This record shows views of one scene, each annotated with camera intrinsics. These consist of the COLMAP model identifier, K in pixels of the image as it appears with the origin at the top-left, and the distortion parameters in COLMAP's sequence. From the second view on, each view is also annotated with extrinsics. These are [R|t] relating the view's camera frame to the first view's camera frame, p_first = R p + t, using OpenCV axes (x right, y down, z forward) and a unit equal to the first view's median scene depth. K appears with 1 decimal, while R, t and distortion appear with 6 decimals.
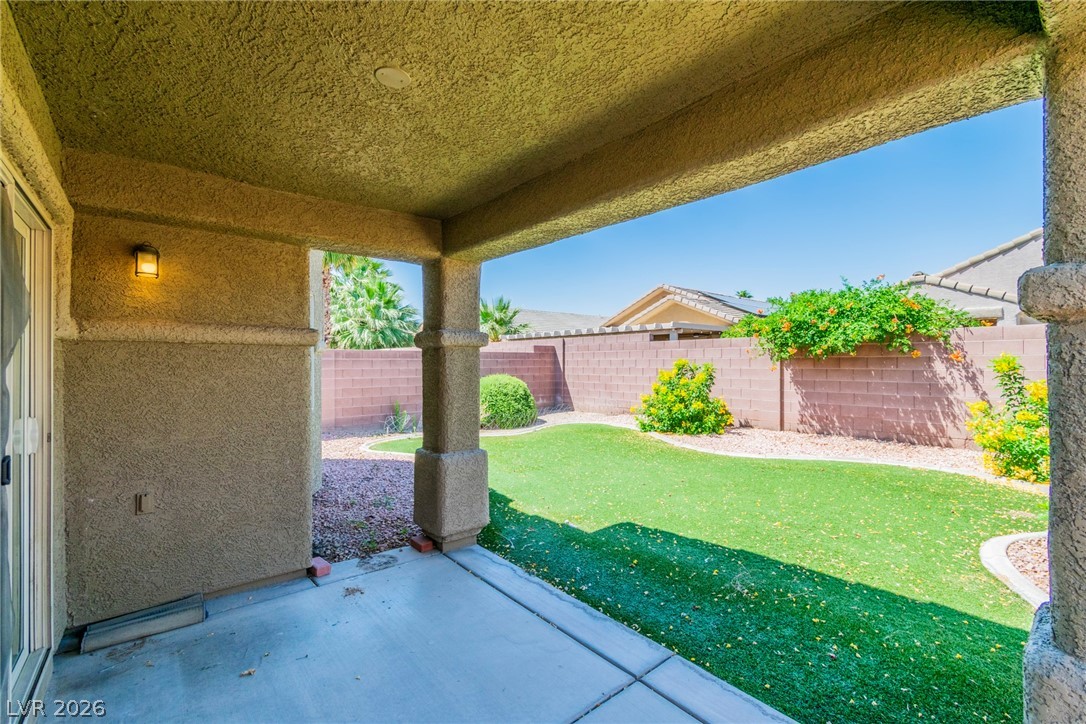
lens RADIAL K [[479.1, 0, 543.7], [0, 479.1, 361.2], [0, 0, 1]] dist [0.003566, 0.000097]
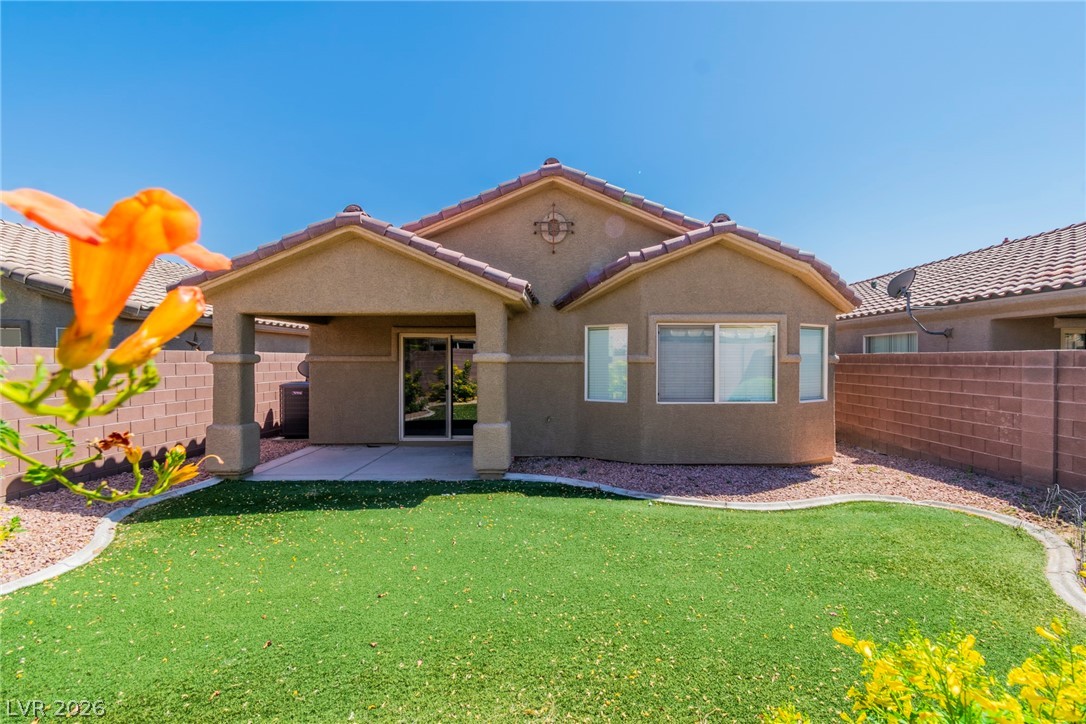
lens RADIAL K [[479.1, 0, 561.5], [0, 479.1, 363.8], [0, 0, 1]] dist [0.003566, 0.000097]
pose [[-0.627350, 0.007601, -0.778700, 0.889847], [0.002377, 0.999966, 0.007846, -0.033431], [0.778734, 0.003071, -0.627347, 2.072348]]
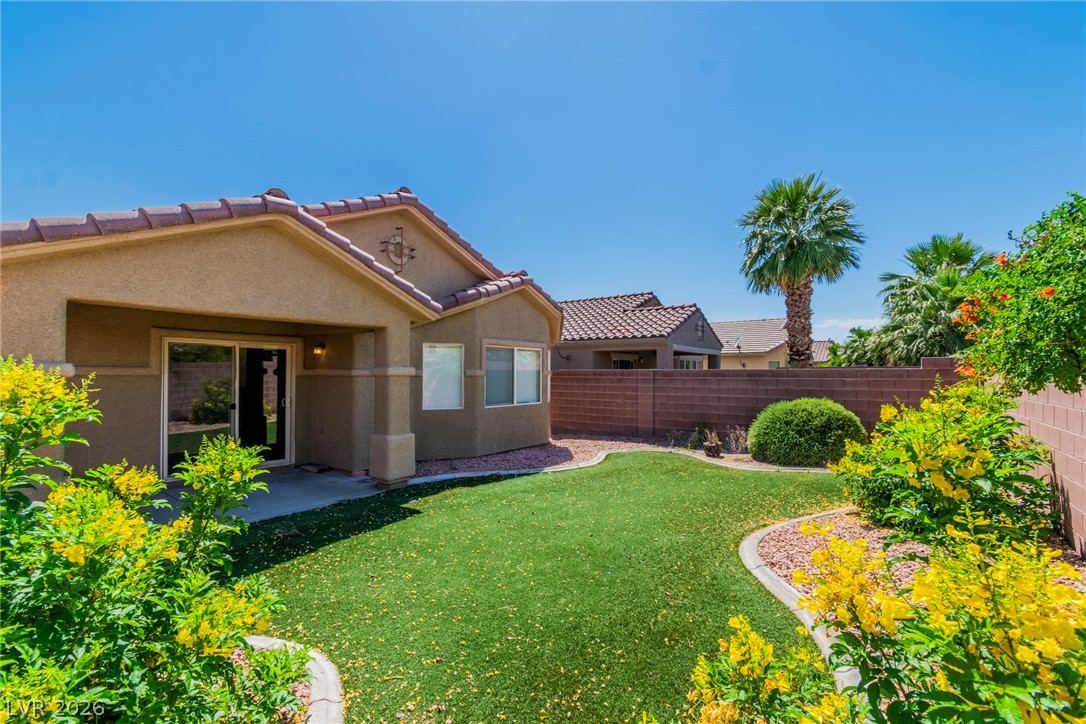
lens RADIAL K [[479.1, 0, 549.4], [0, 479.1, 369.4], [0, 0, 1]] dist [0.003566, 0.000097]
pose [[0.257885, -0.007939, -0.966143, 1.517416], [-0.000222, 0.999966, -0.008276, -0.034502], [0.966176, 0.002349, 0.257874, 1.011397]]
